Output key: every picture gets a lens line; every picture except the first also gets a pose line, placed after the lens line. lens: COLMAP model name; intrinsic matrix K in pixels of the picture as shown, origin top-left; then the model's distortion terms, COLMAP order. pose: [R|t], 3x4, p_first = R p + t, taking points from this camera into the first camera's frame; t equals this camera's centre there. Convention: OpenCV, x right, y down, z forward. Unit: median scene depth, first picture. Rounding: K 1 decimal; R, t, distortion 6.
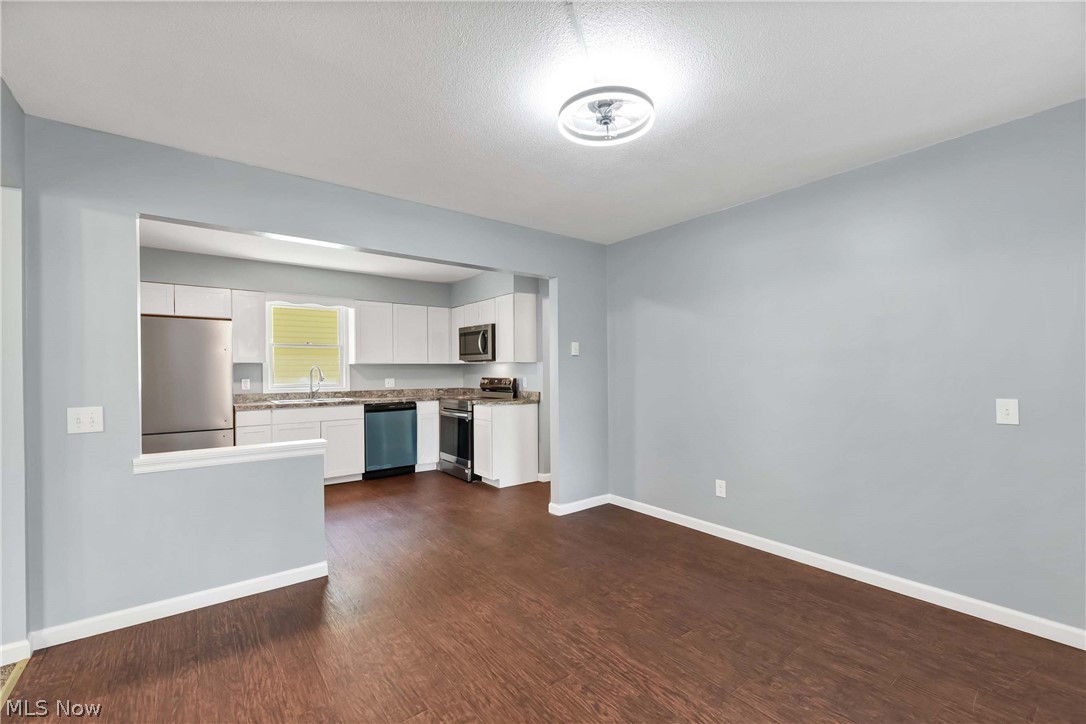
lens RADIAL K [[458.7, 0, 551.6], [0, 458.7, 369.8], [0, 0, 1]] dist [-0.002542, -0.002286]
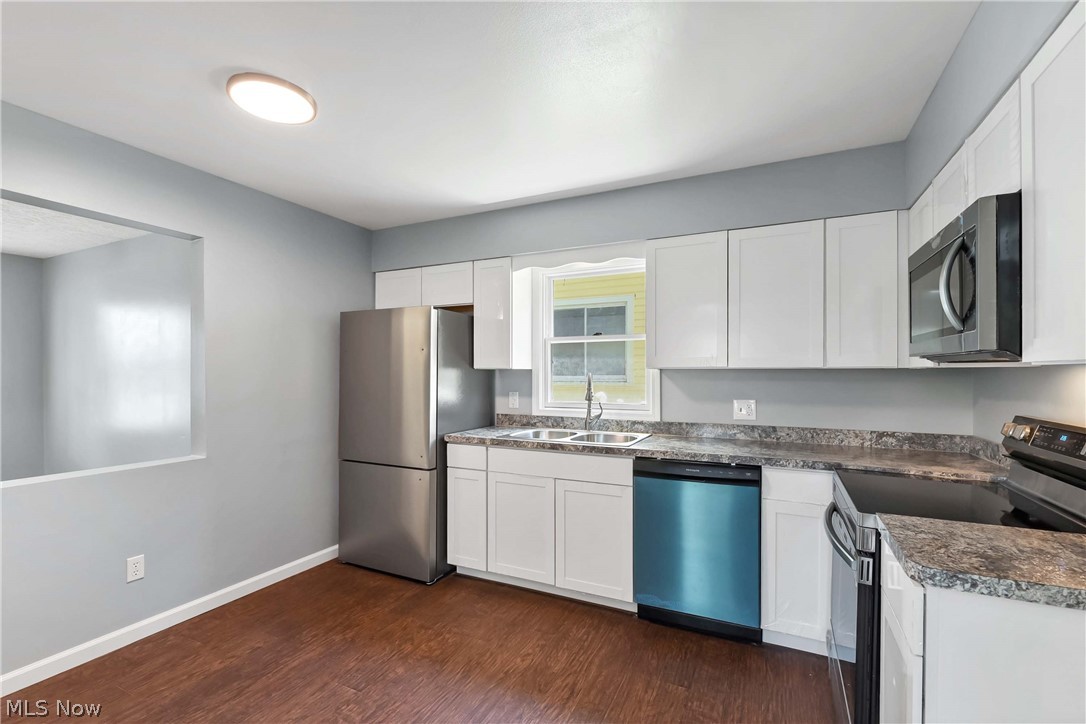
lens RADIAL K [[458.7, 0, 548.8], [0, 458.7, 376.5], [0, 0, 1]] dist [-0.002542, -0.002286]
pose [[0.437043, 0.011260, -0.899370, -0.026333], [-0.004387, 0.999936, 0.010387, -0.010575], [0.899430, -0.000594, 0.437064, 0.705330]]
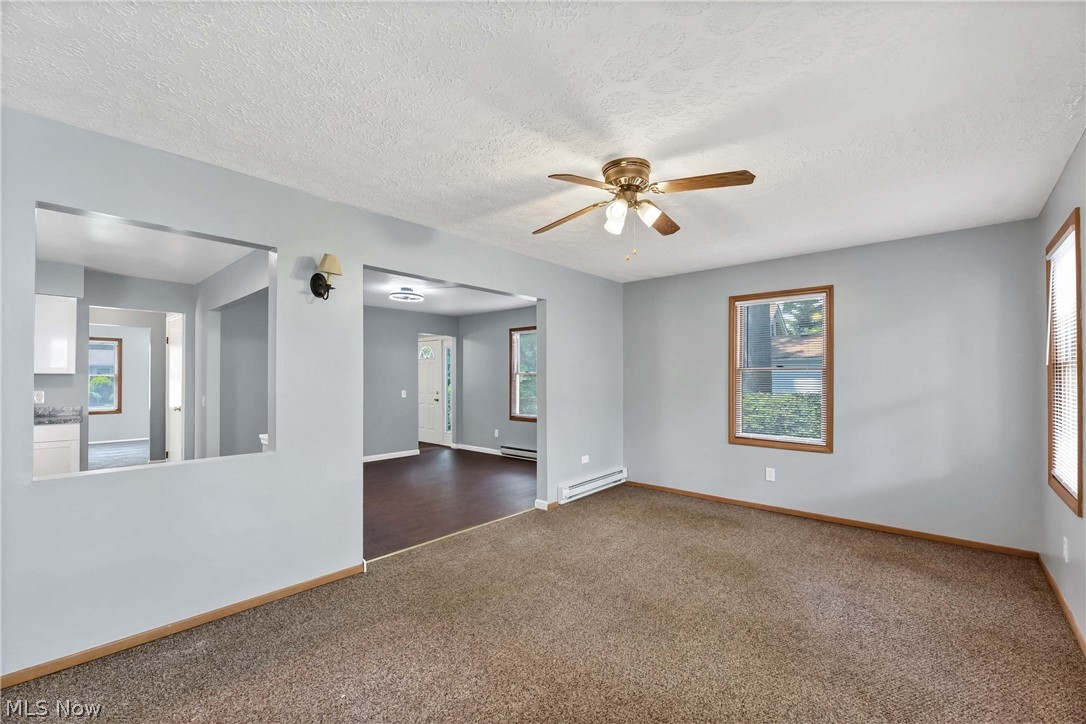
lens RADIAL K [[458.7, 0, 549.5], [0, 458.7, 374.2], [0, 0, 1]] dist [-0.002542, -0.002286]
pose [[-0.179764, 0.013583, 0.983616, -1.093213], [0.003149, 0.999907, -0.013232, -0.002568], [-0.983705, 0.000719, -0.179790, 0.230963]]
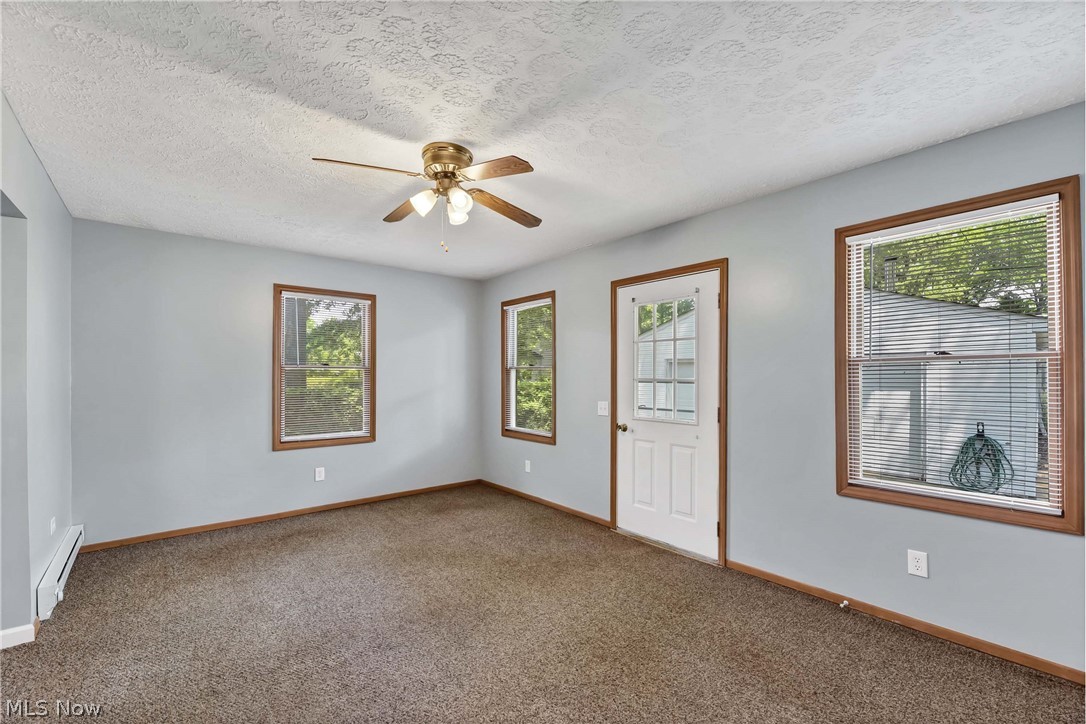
lens RADIAL K [[458.7, 0, 544.8], [0, 458.7, 373.1], [0, 0, 1]] dist [-0.002542, -0.002286]
pose [[-0.999585, 0.013645, -0.025384, -0.720299], [0.013674, 0.999906, -0.000982, -0.005128], [0.025368, -0.001328, -0.999677, 0.524389]]
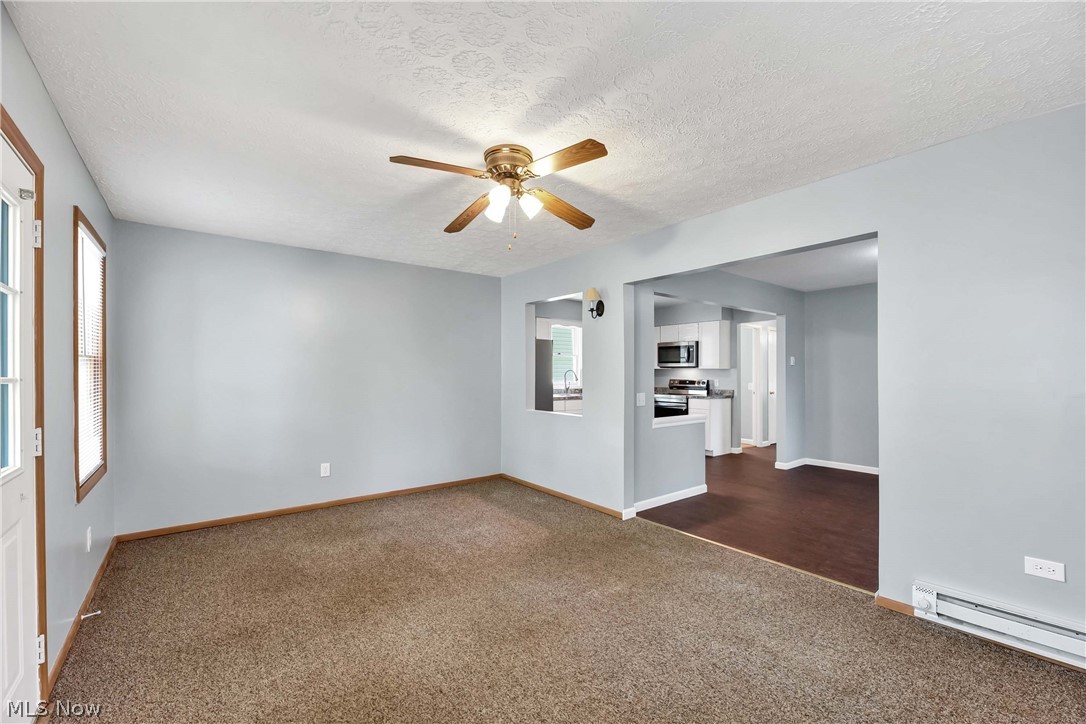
lens RADIAL K [[458.7, 0, 544.1], [0, 458.7, 372.5], [0, 0, 1]] dist [-0.002542, -0.002286]
pose [[0.999942, 0.009654, -0.004755, -0.596253], [-0.009638, 0.999948, 0.003308, -0.004621], [0.004787, -0.003262, 0.999983, -0.408186]]
